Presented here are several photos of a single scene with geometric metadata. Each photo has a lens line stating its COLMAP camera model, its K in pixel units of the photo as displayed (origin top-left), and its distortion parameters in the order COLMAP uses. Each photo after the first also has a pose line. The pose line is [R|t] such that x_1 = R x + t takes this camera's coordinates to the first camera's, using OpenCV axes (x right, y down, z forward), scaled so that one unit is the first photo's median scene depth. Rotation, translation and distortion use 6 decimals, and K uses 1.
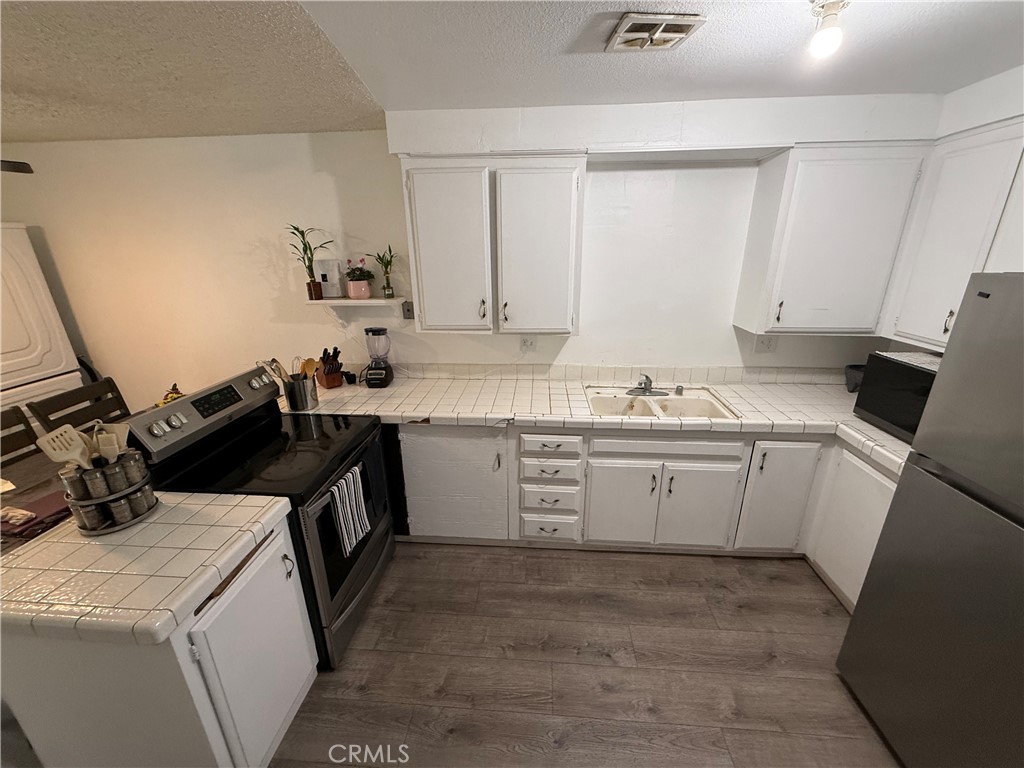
lens RADIAL K [[408.1, 0, 512.4], [0, 408.1, 385.0], [0, 0, 1]] dist [0.002275, 0.000632]
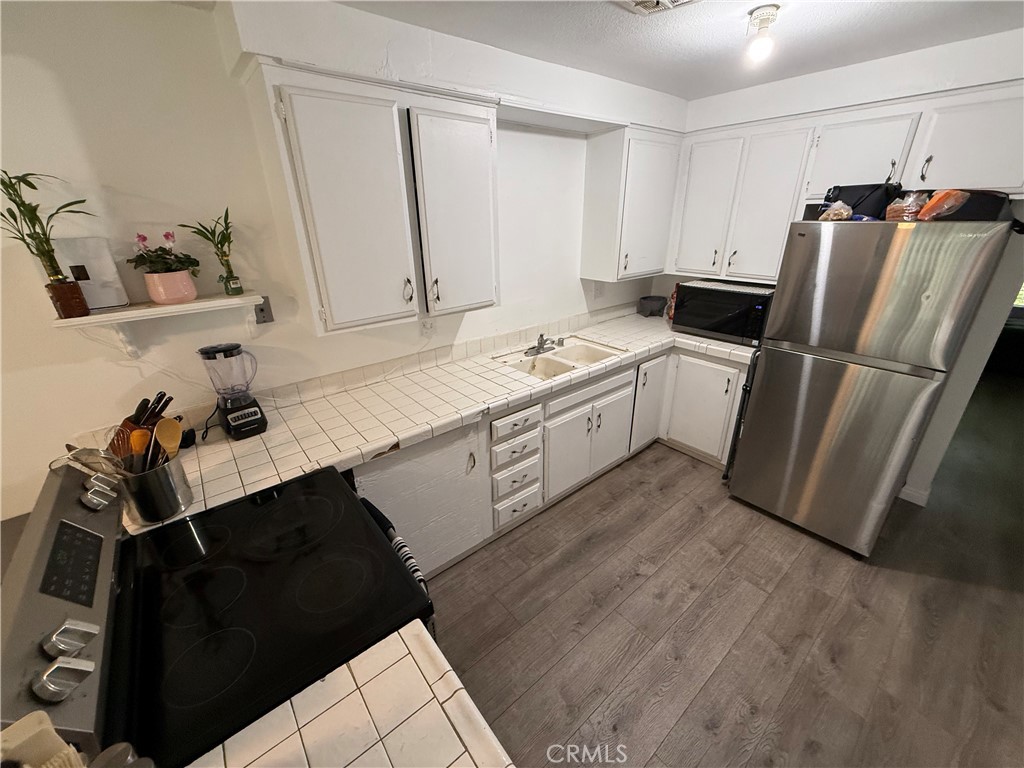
lens RADIAL K [[408.1, 0, 513.4], [0, 408.1, 384.1], [0, 0, 1]] dist [0.002275, 0.000632]
pose [[0.722757, -0.273210, 0.634806, -0.481786], [0.234246, 0.961014, 0.146904, -0.080236], [-0.650193, 0.042525, 0.758578, 0.273221]]
